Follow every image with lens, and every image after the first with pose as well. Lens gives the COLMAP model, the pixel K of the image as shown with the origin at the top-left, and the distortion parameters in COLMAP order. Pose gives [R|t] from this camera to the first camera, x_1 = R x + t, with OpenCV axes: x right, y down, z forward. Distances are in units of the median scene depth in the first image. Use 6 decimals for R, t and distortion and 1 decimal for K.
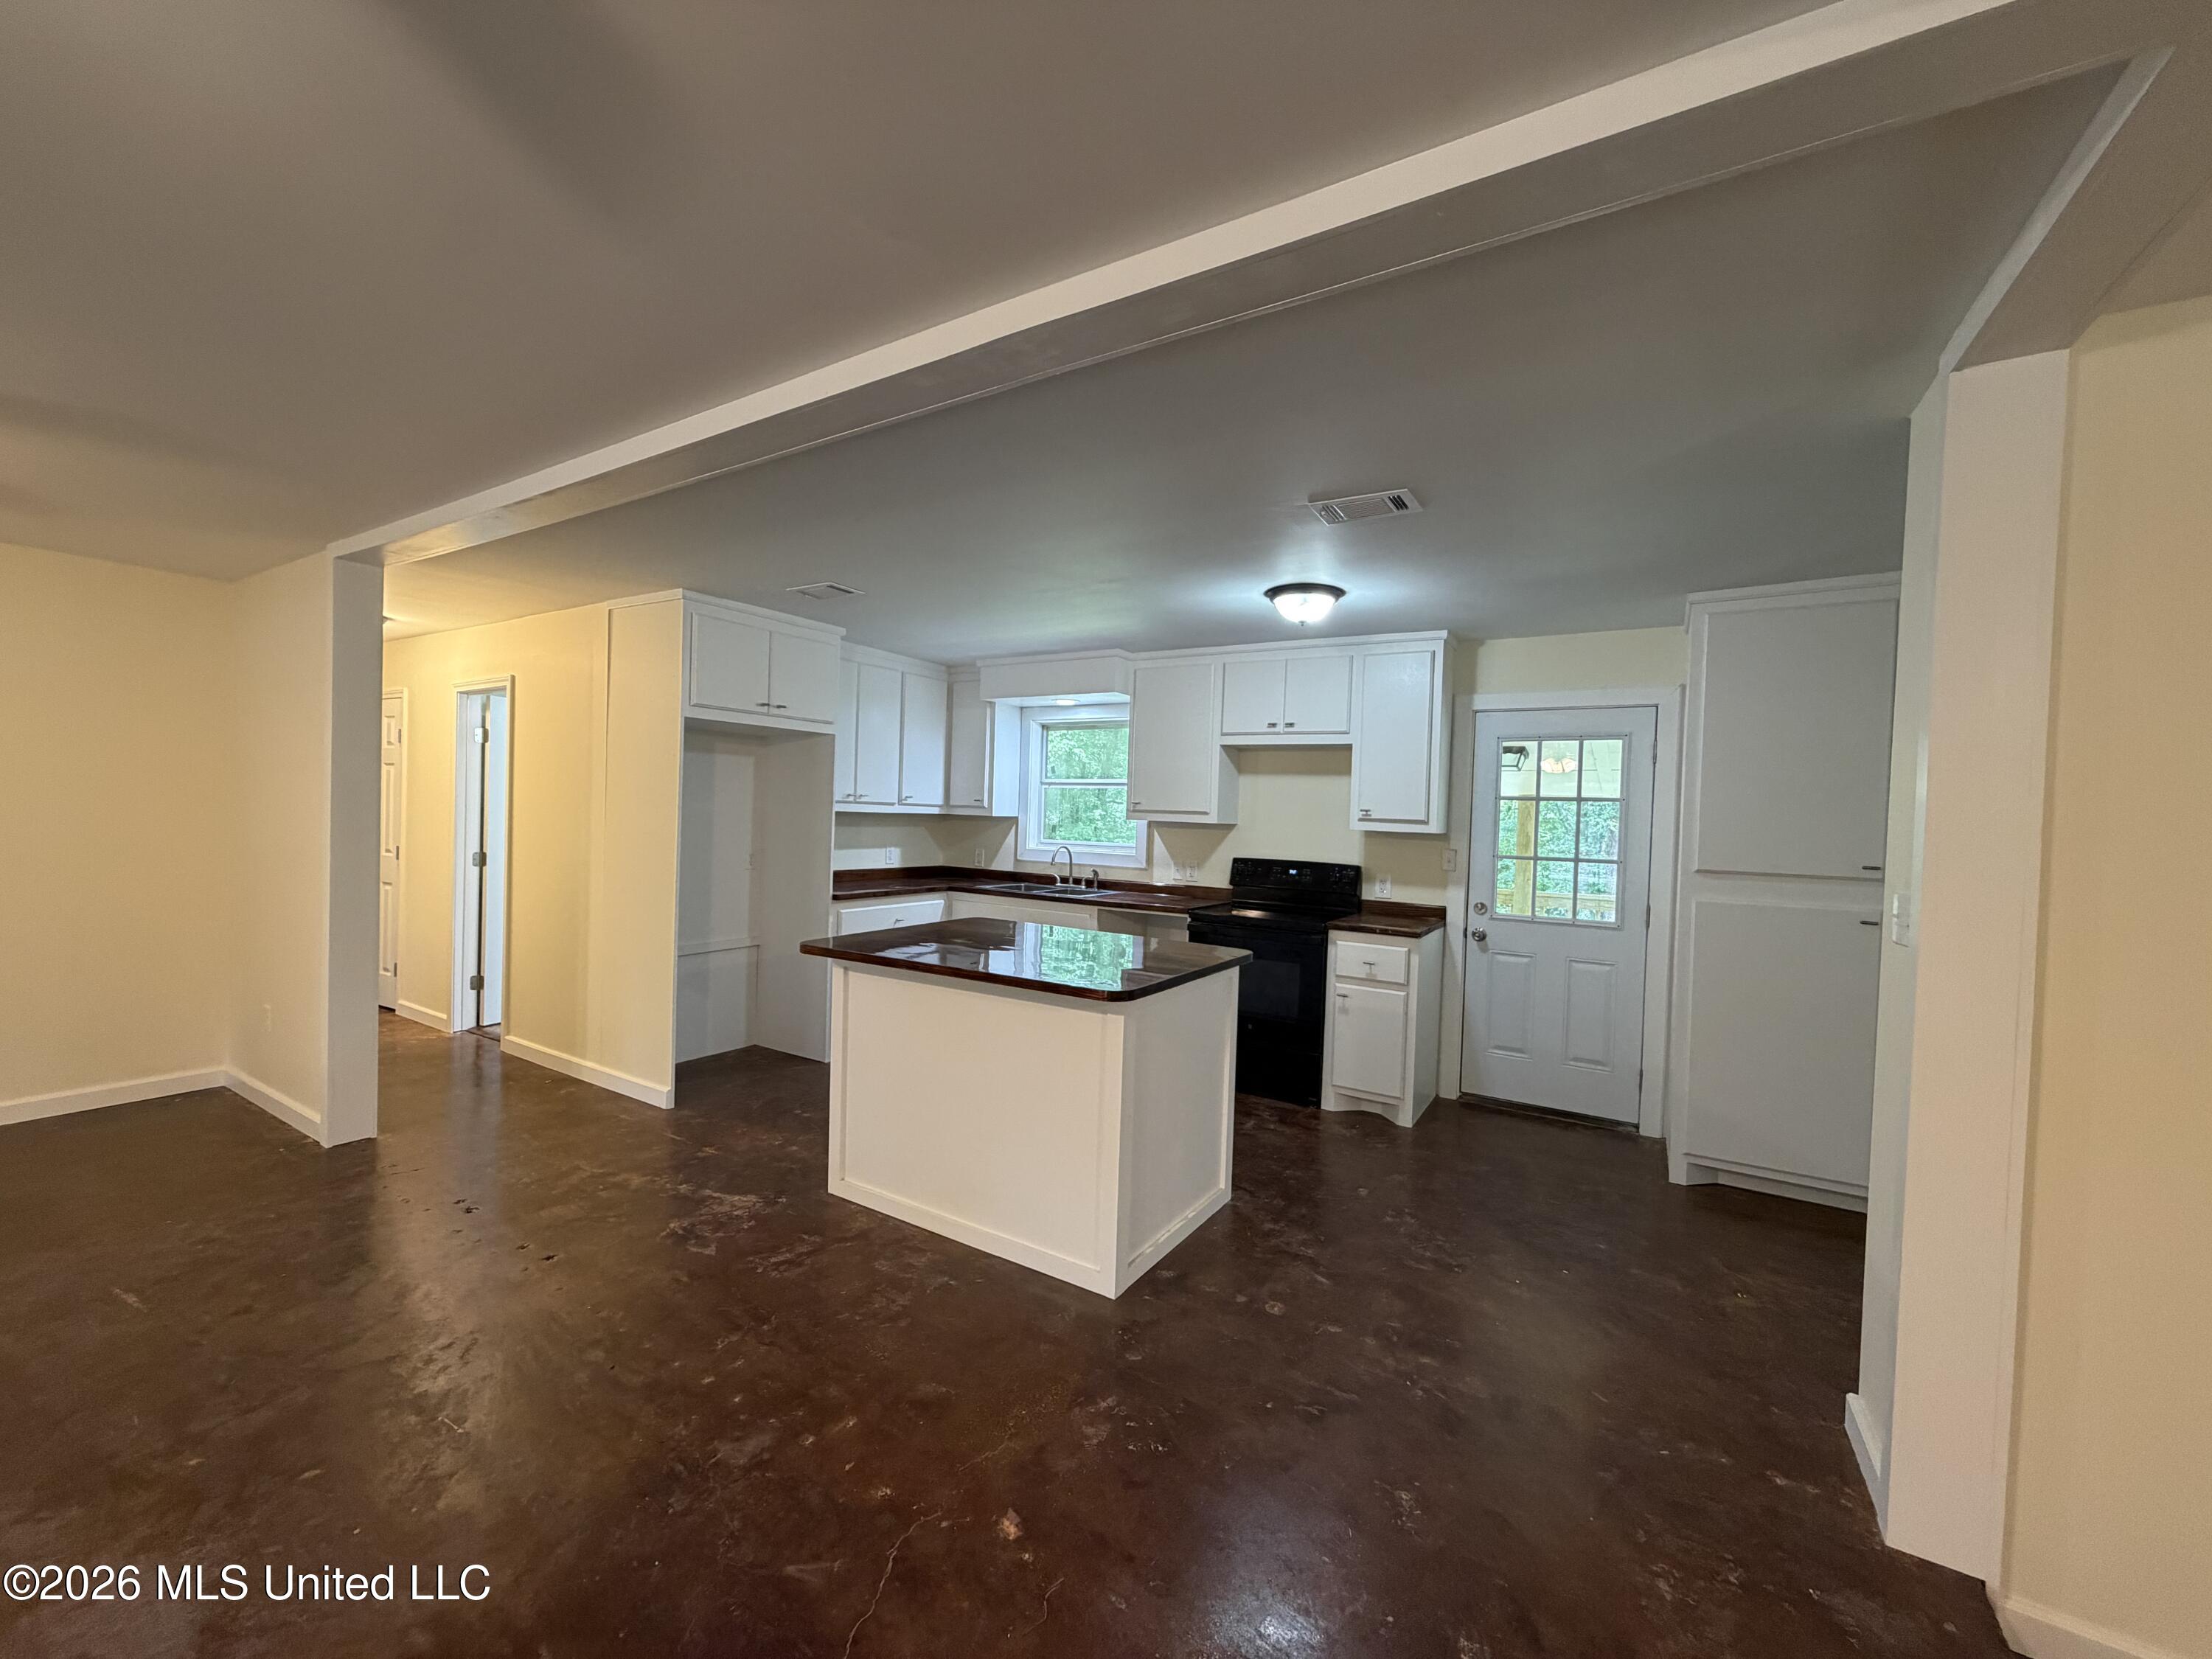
lens RADIAL K [[878.1, 0, 1091.0], [0, 878.1, 822.7], [0, 0, 1]] dist [-0.001754, 0.000440]
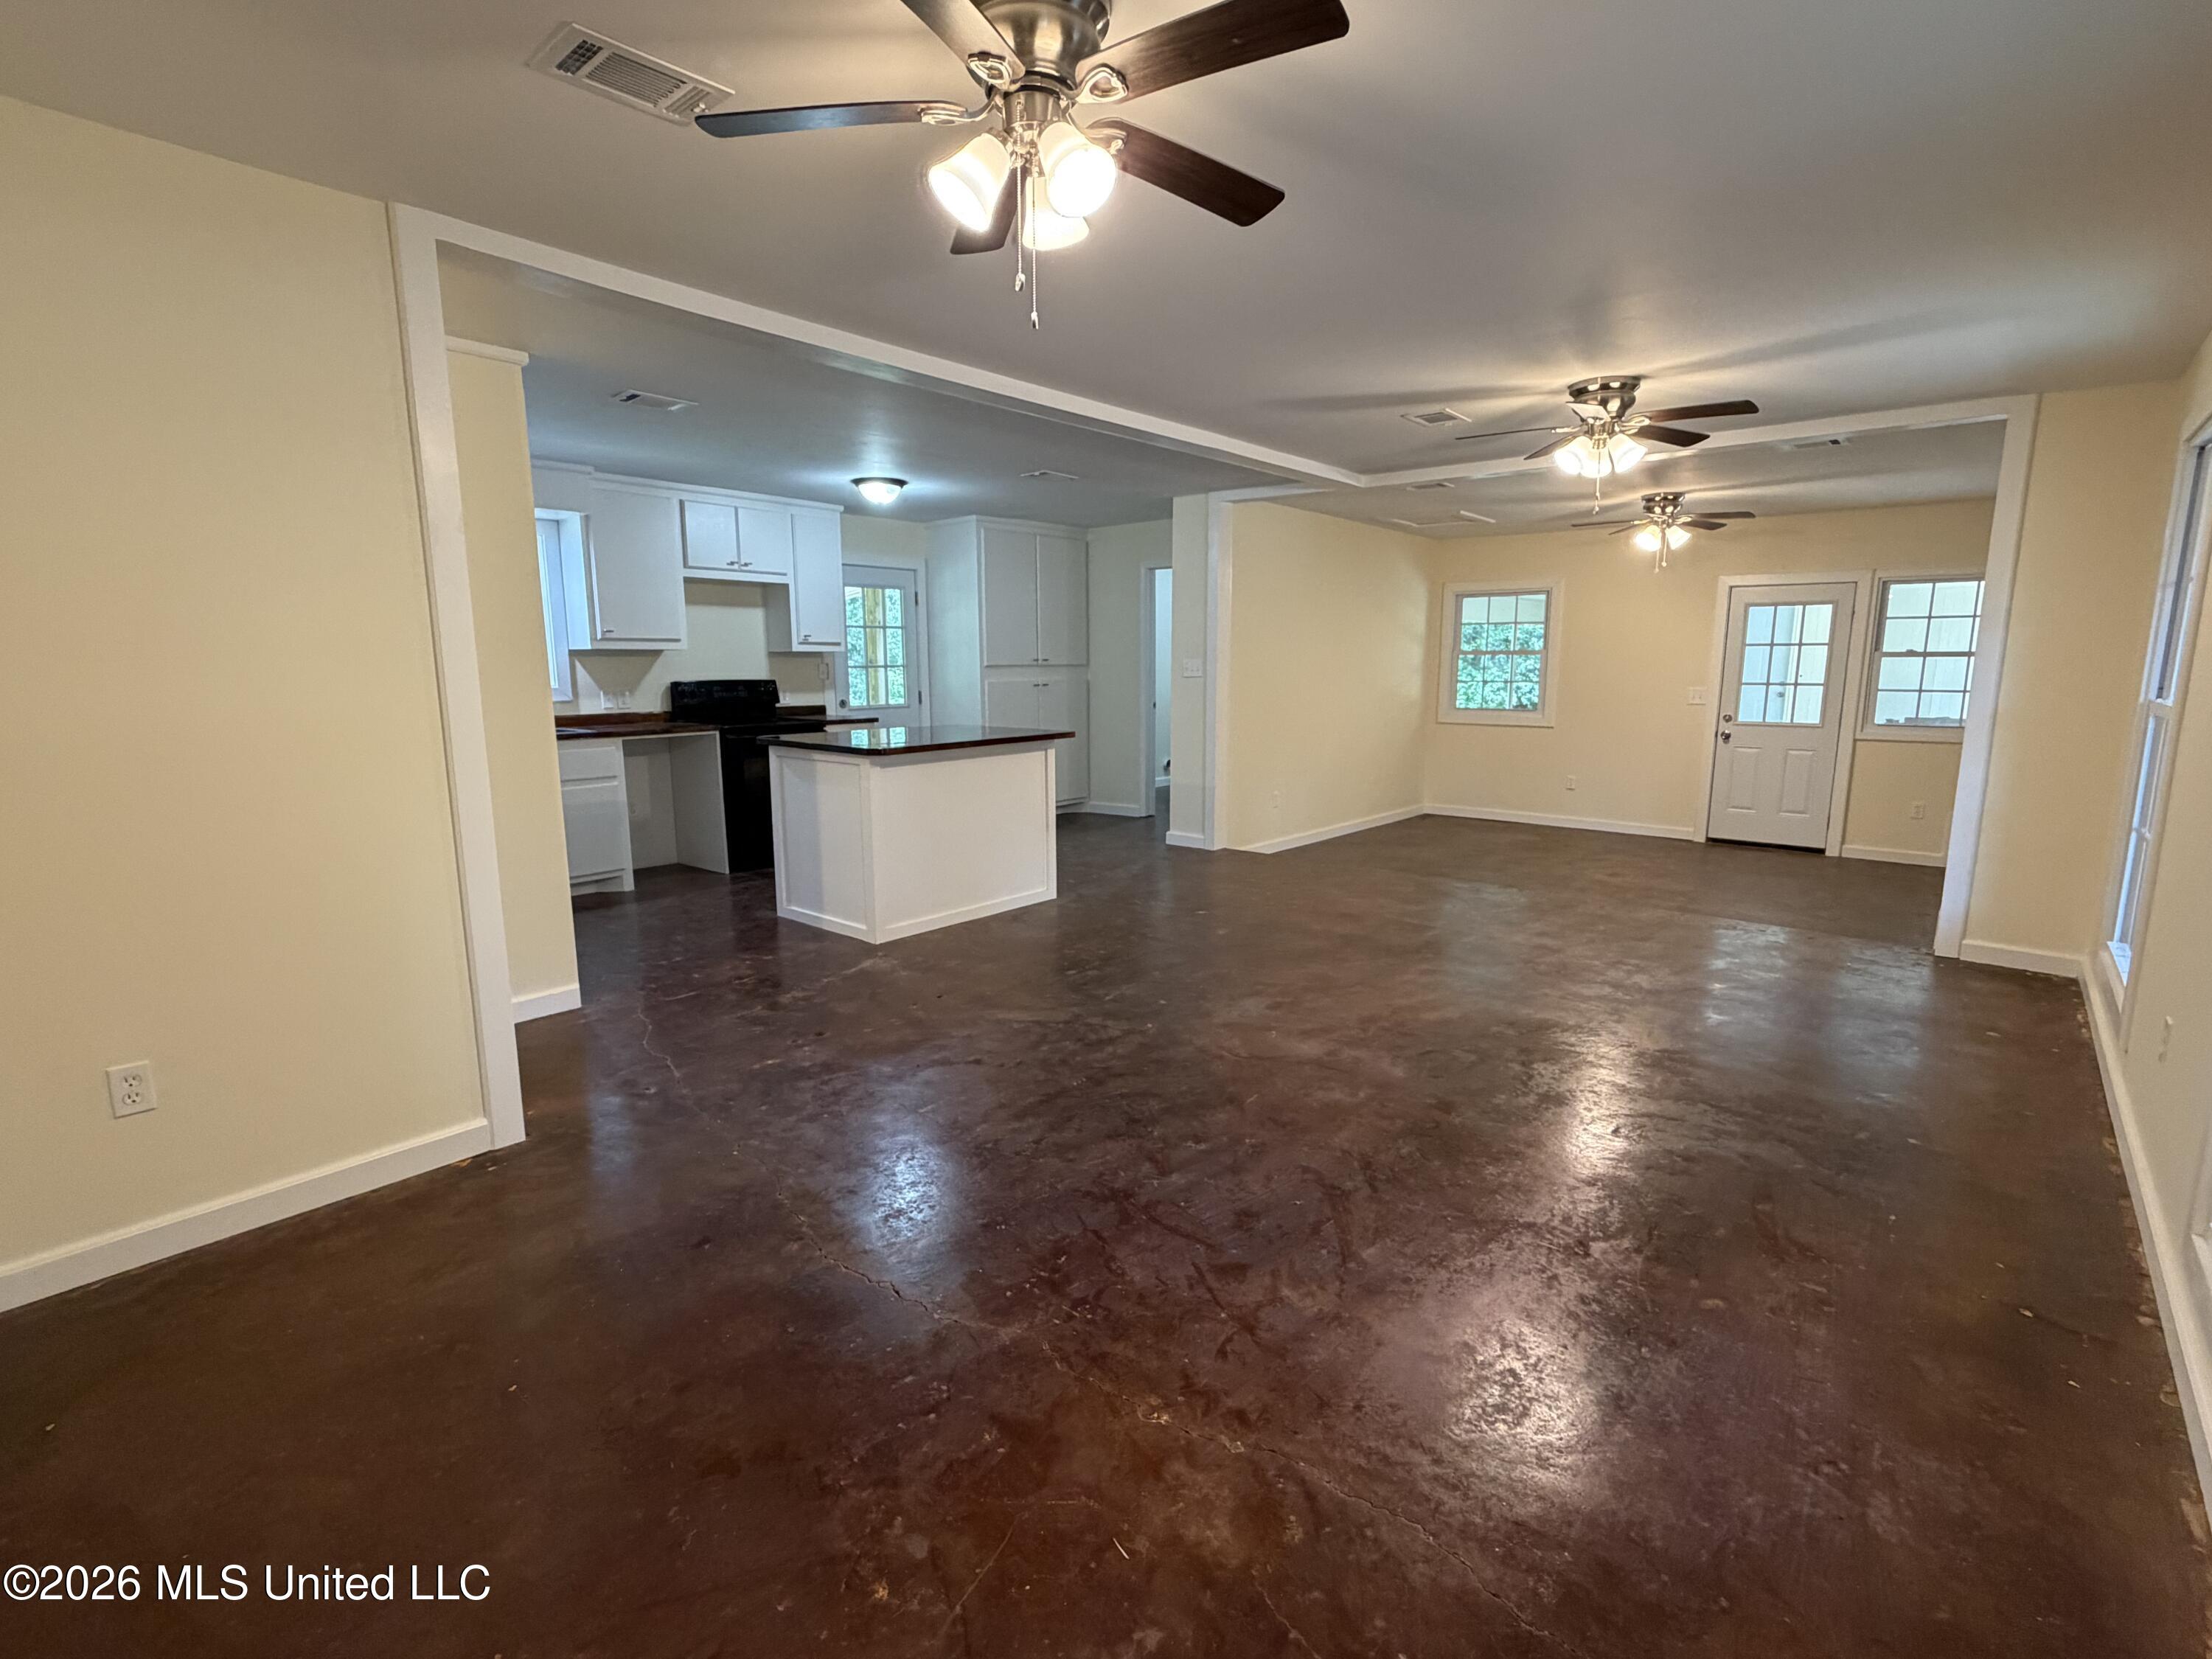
lens RADIAL K [[1039.2, 0, 1110.1], [0, 1039.2, 834.6], [0, 0, 1]] dist [0.008427, -0.000132]
pose [[0.138348, -0.196662, 0.970662, -1.190585], [0.020342, 0.980444, 0.195744, -0.017454], [-0.990175, -0.007335, 0.139643, 0.319631]]
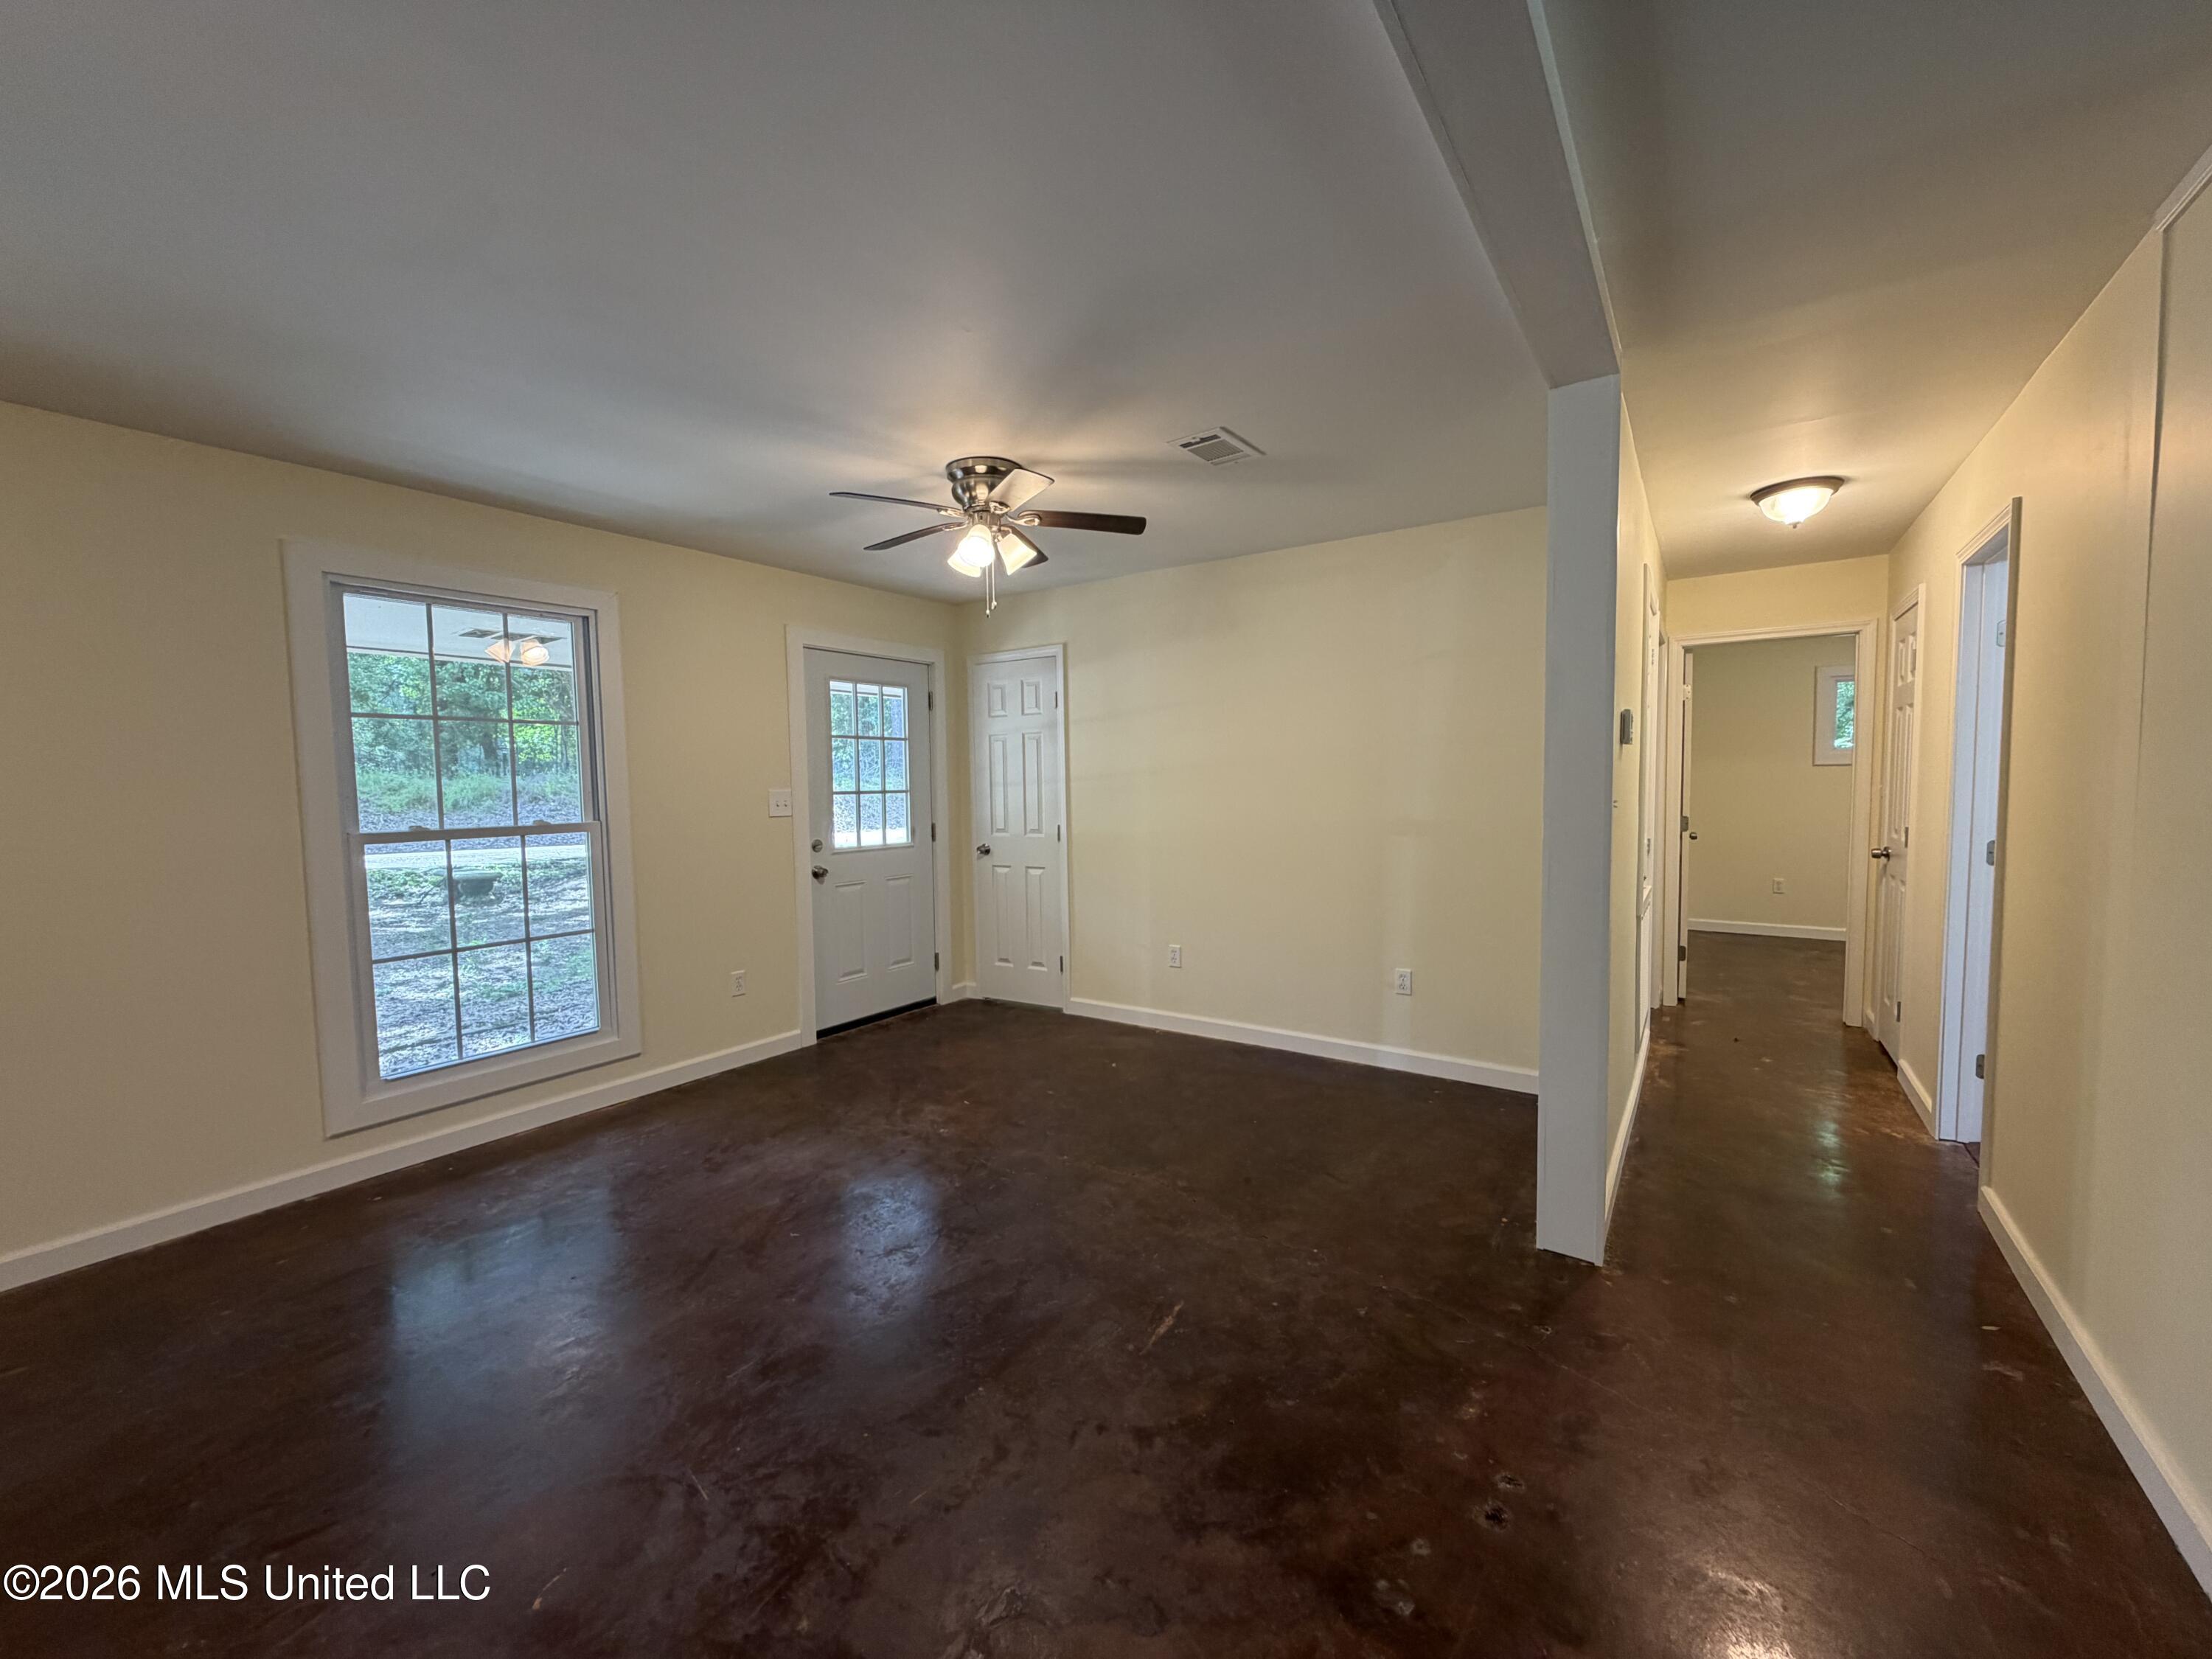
lens RADIAL K [[878.1, 0, 1111.2], [0, 878.1, 833.6], [0, 0, 1]] dist [-0.001754, 0.000440]
pose [[-0.032005, 0.033619, -0.998922, -0.124777], [-0.000546, 0.999433, 0.033654, 0.011227], [0.999488, 0.001622, -0.031969, 0.516996]]
